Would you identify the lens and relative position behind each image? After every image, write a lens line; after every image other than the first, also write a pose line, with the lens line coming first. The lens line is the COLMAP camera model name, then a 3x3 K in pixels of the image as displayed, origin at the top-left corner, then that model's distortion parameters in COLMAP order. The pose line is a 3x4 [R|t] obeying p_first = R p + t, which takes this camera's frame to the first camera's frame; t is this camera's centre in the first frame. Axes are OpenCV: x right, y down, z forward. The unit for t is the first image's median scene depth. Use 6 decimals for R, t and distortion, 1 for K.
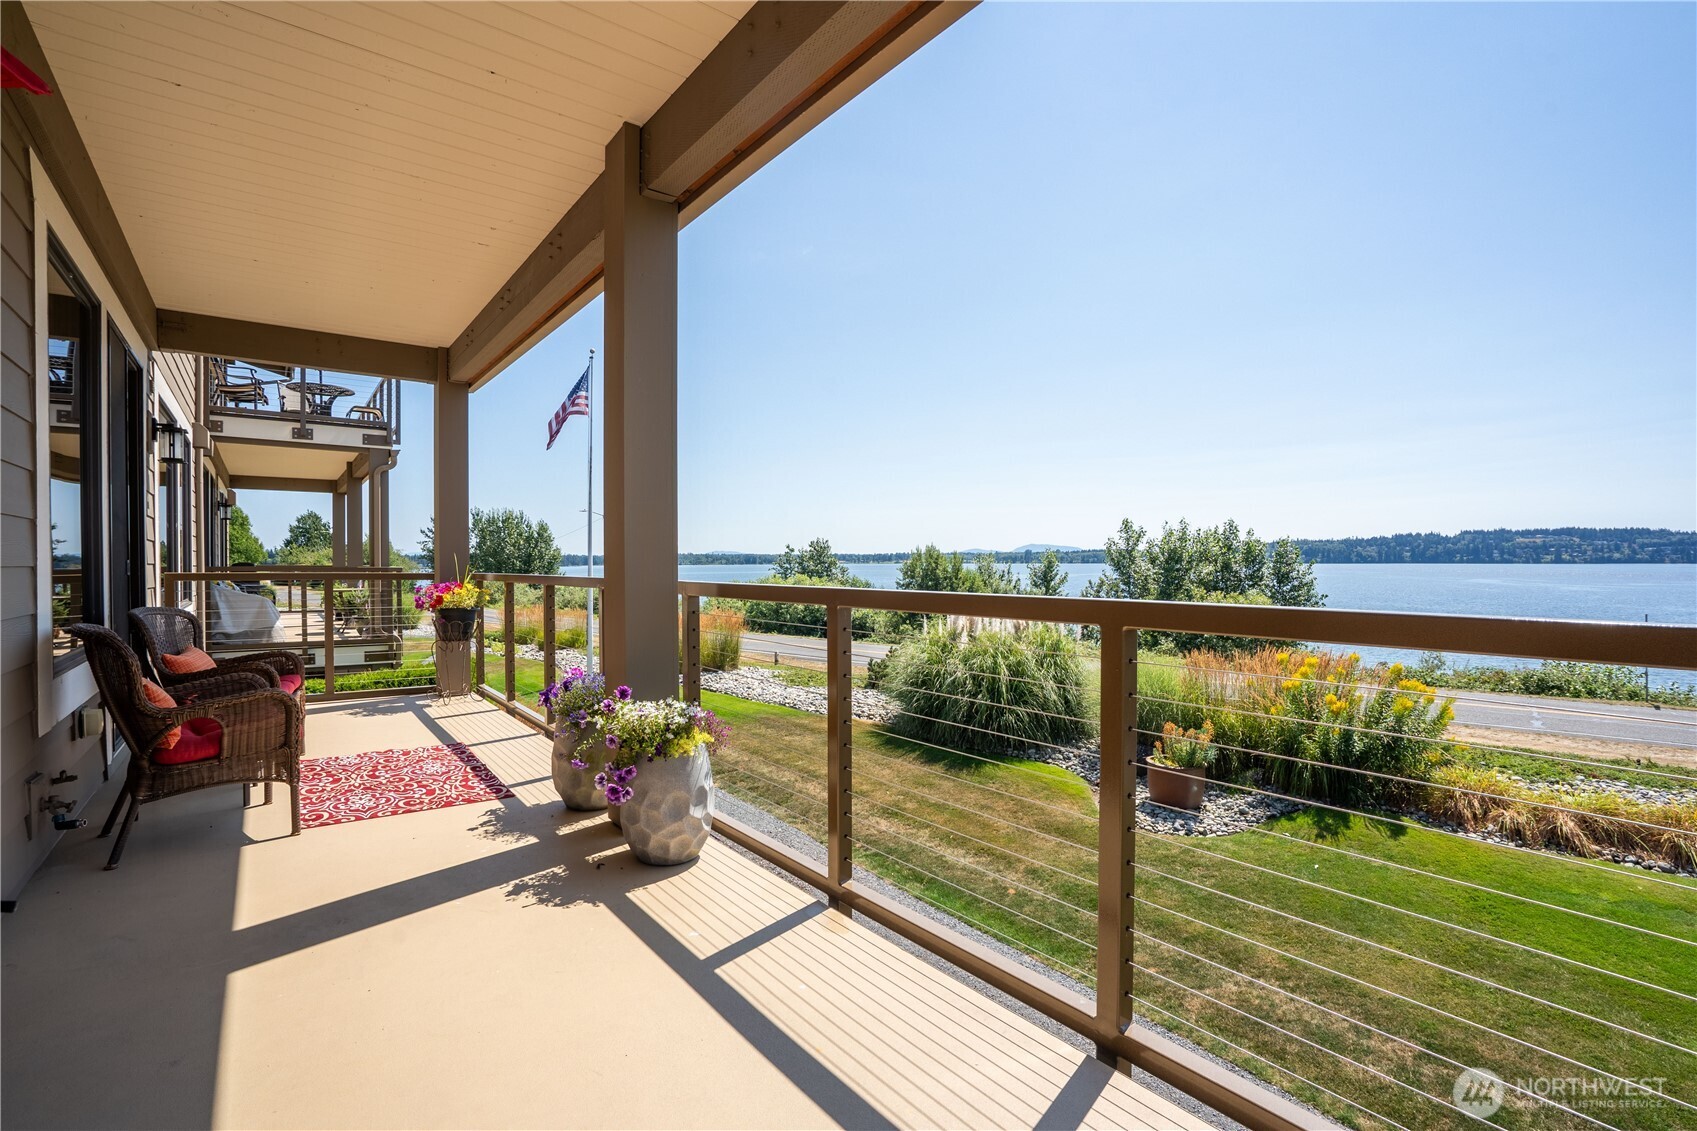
lens RADIAL K [[782.7, 0, 848.5], [0, 782.7, 565.5], [0, 0, 1]] dist [-0.055070, 0.019127]
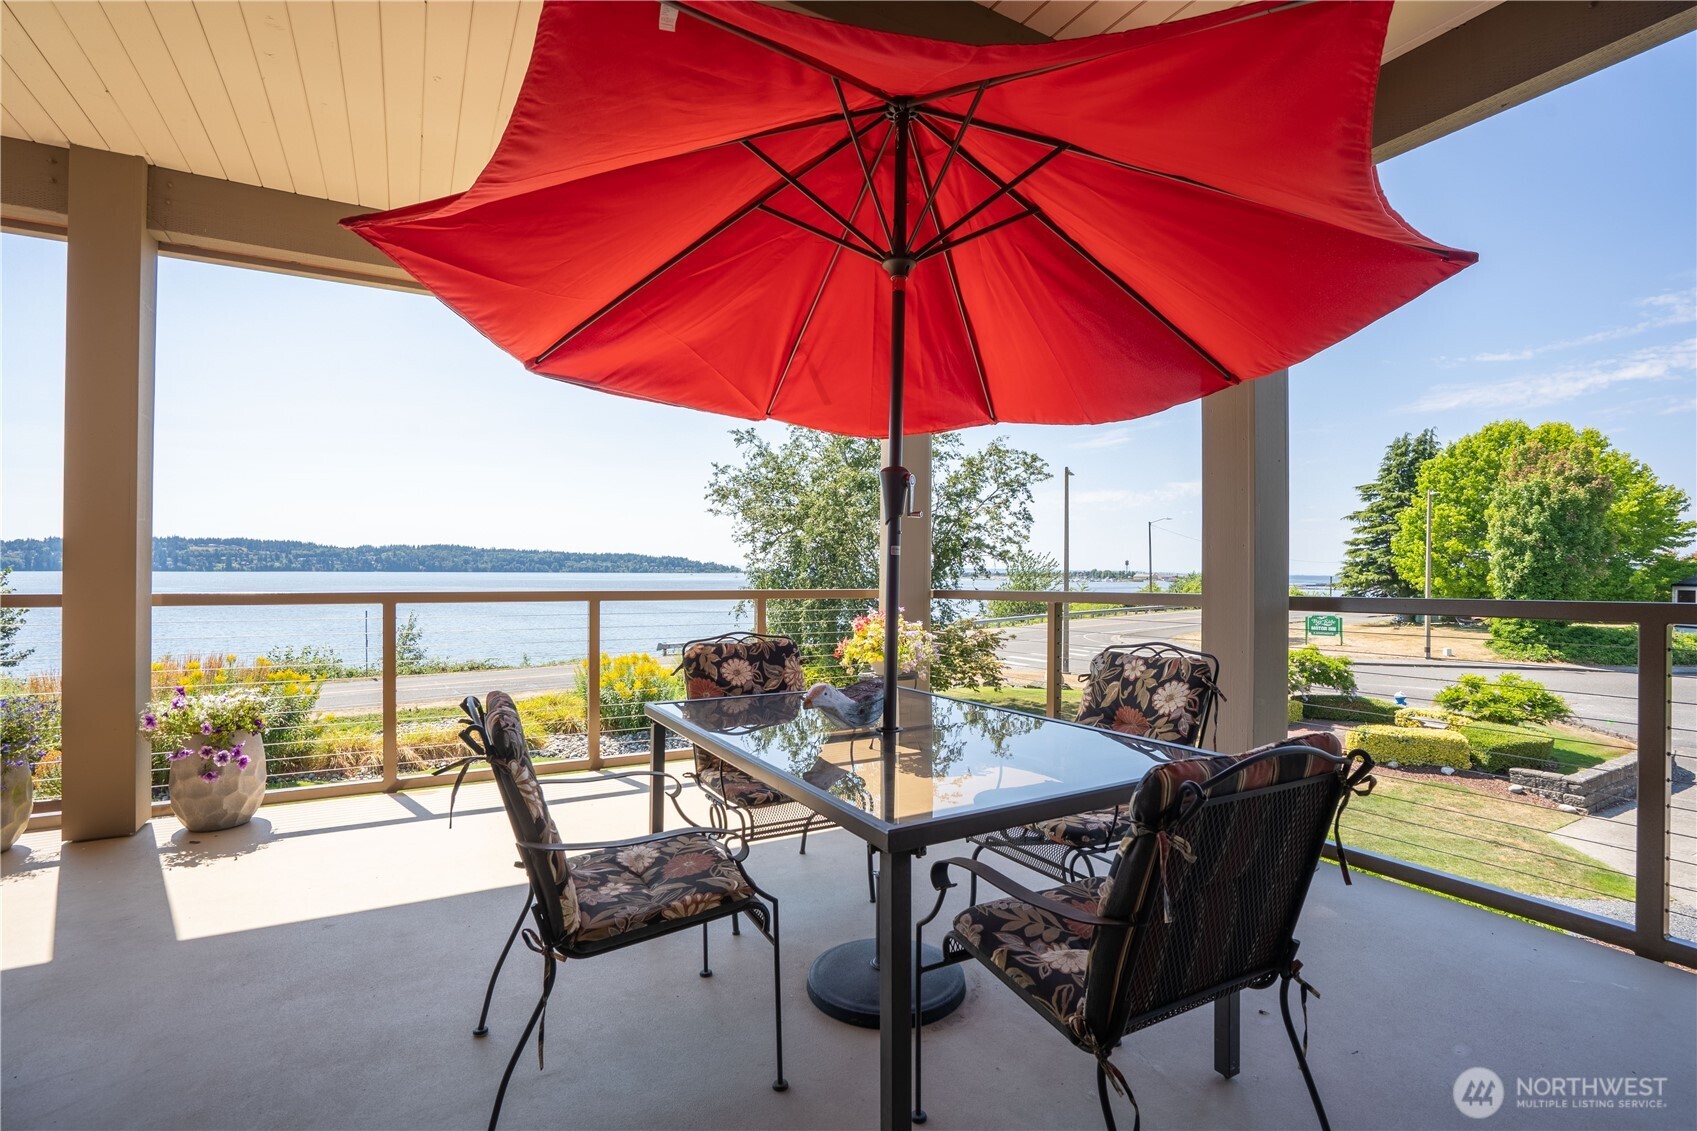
lens RADIAL K [[780.8, 0, 845.6], [0, 780.8, 572.2], [0, 0, 1]] dist [-0.053779, 0.021327]
pose [[0.134853, 0.001537, 0.990864, -1.053176], [-0.000109, 0.999999, -0.001537, -0.005675], [-0.990866, 0.000099, 0.134853, -0.081824]]
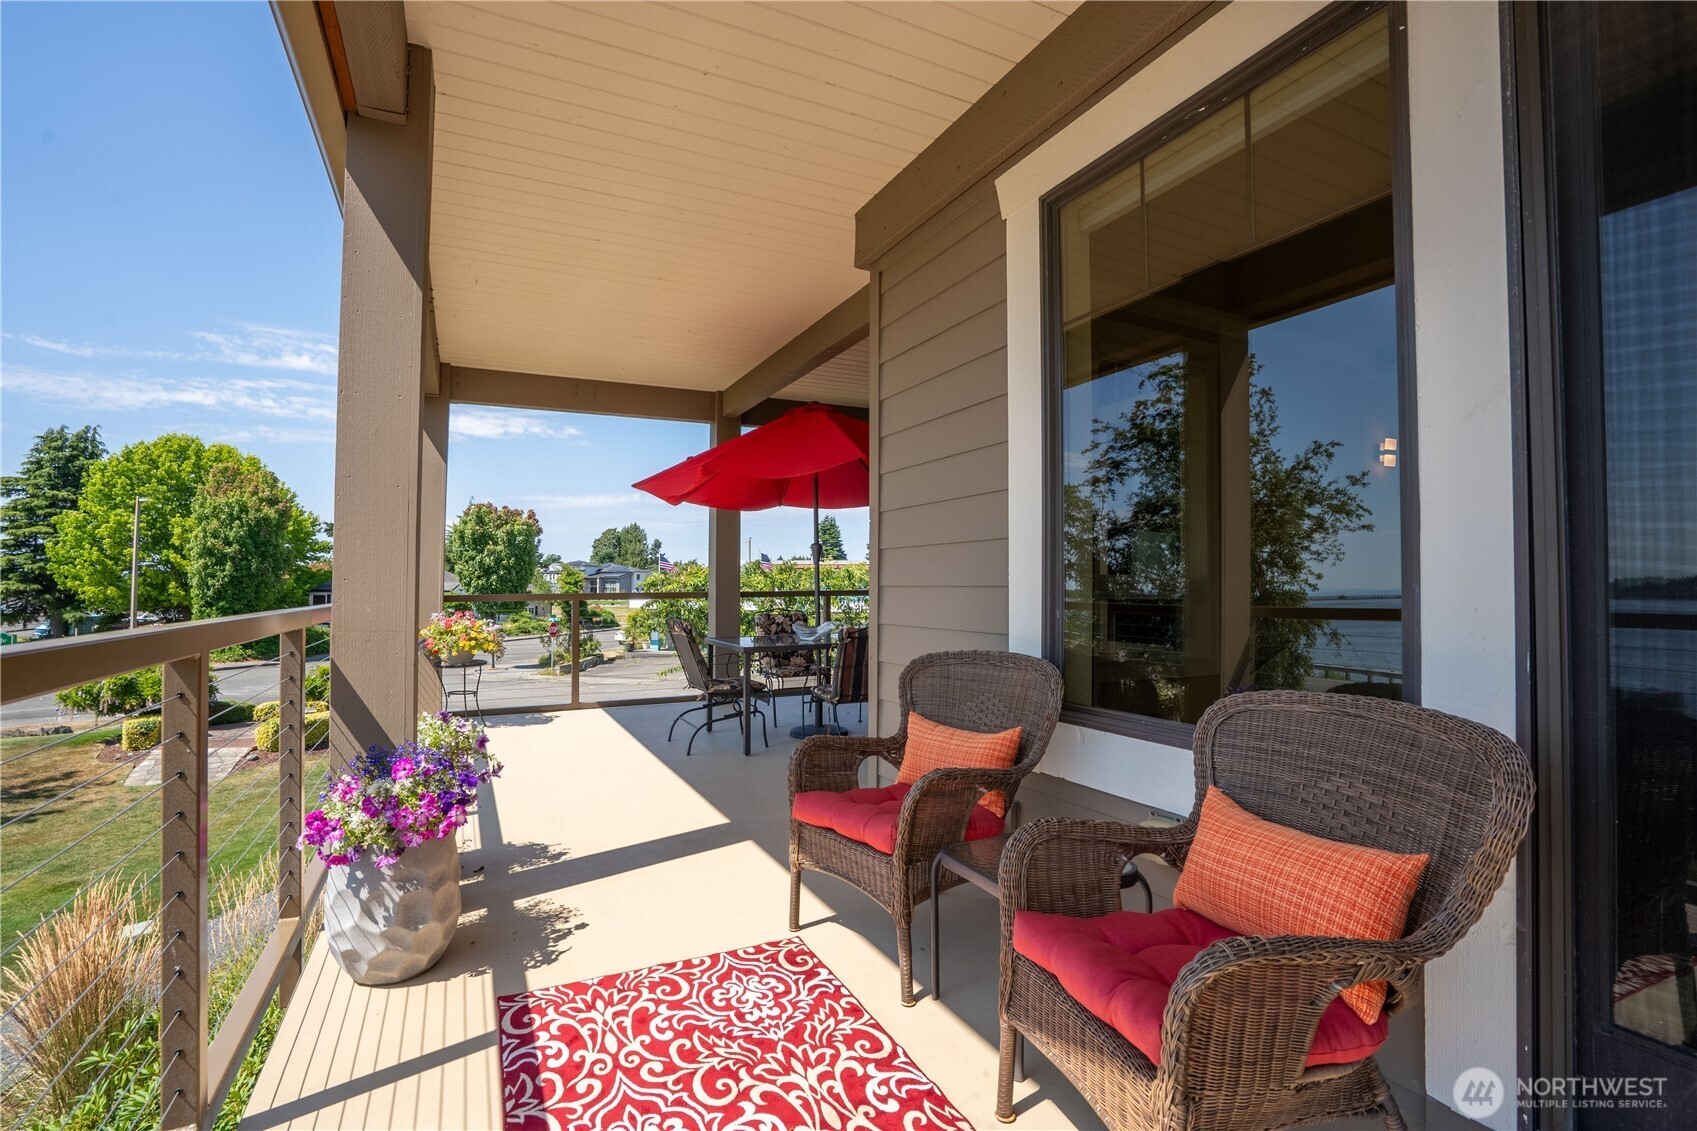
lens RADIAL K [[782.7, 0, 848.5], [0, 782.7, 565.5], [0, 0, 1]] dist [-0.055070, 0.019127]
pose [[-0.981327, 0.006902, 0.192222, -0.829151], [0.003337, 0.999817, -0.018862, -0.003934], [-0.192316, -0.017868, -0.981170, 1.573877]]
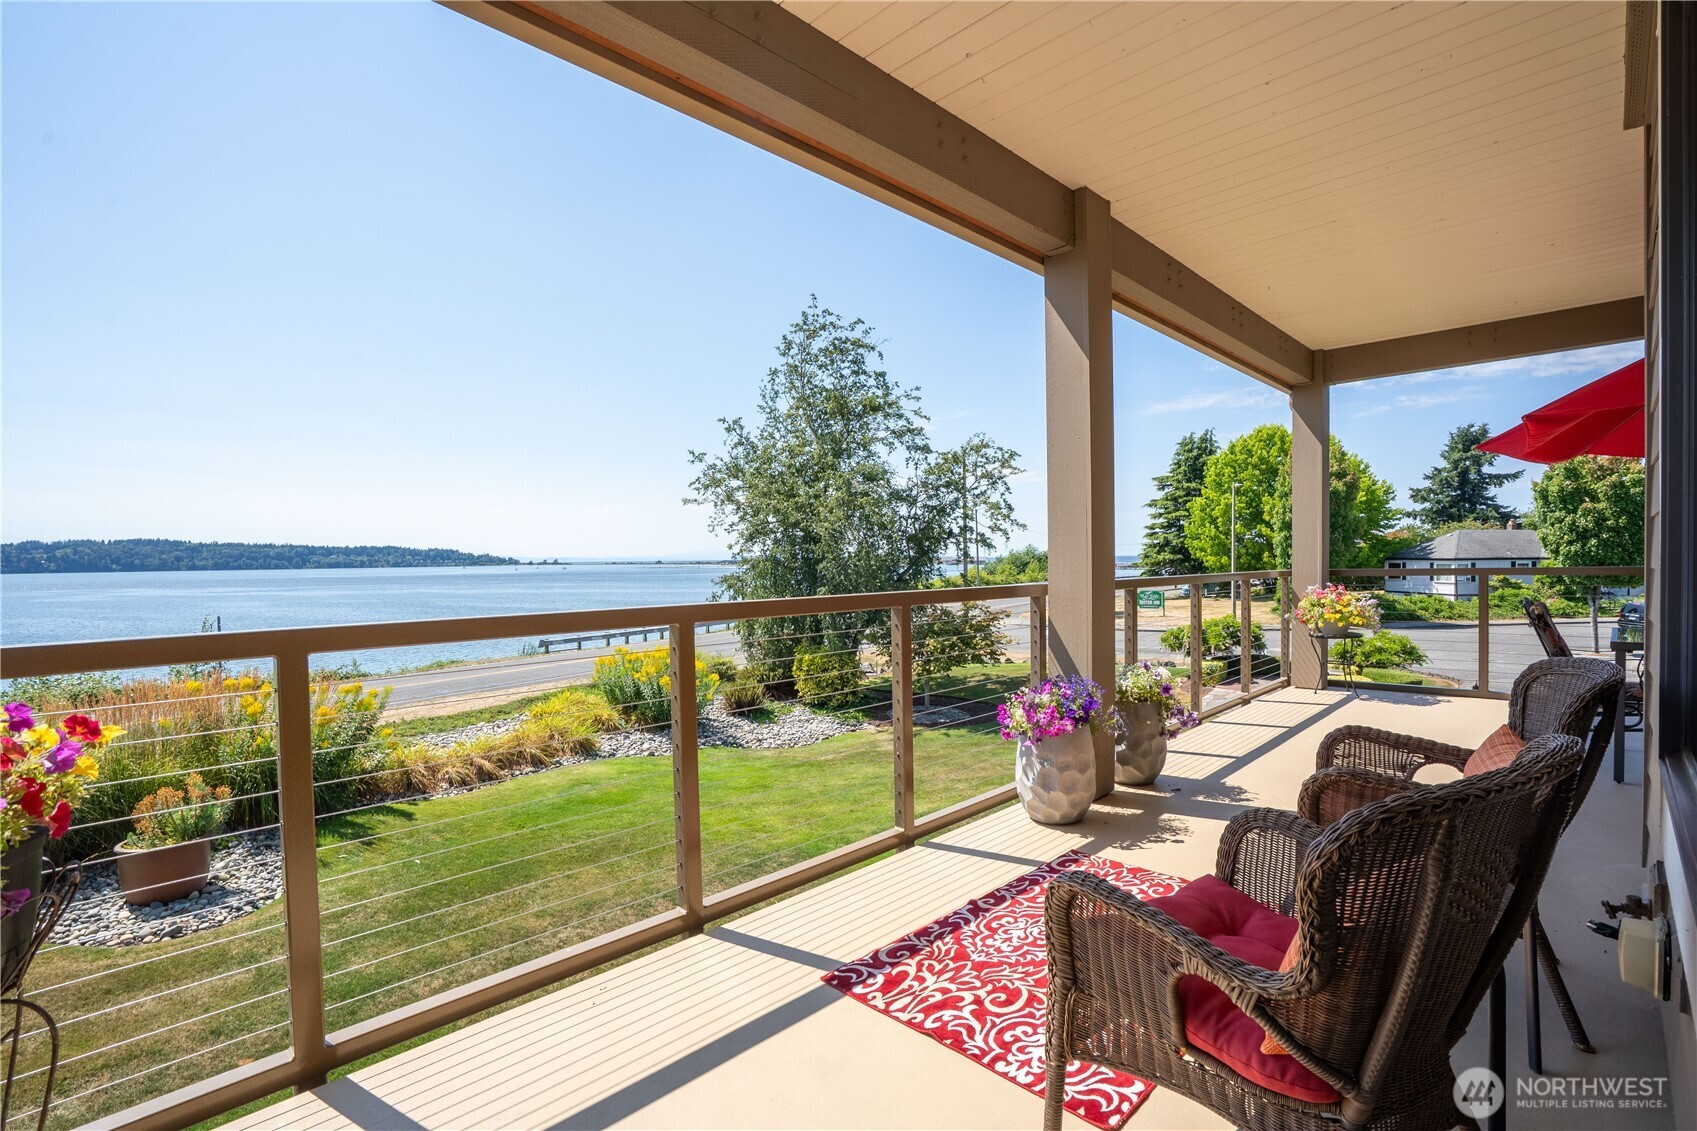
lens RADIAL K [[780.8, 0, 845.6], [0, 780.8, 572.2], [0, 0, 1]] dist [-0.053779, 0.021327]
pose [[-0.128611, -0.014084, 0.991595, -1.279807], [0.019105, 0.999678, 0.016677, -0.019944], [-0.991511, 0.021089, -0.128300, 1.408846]]
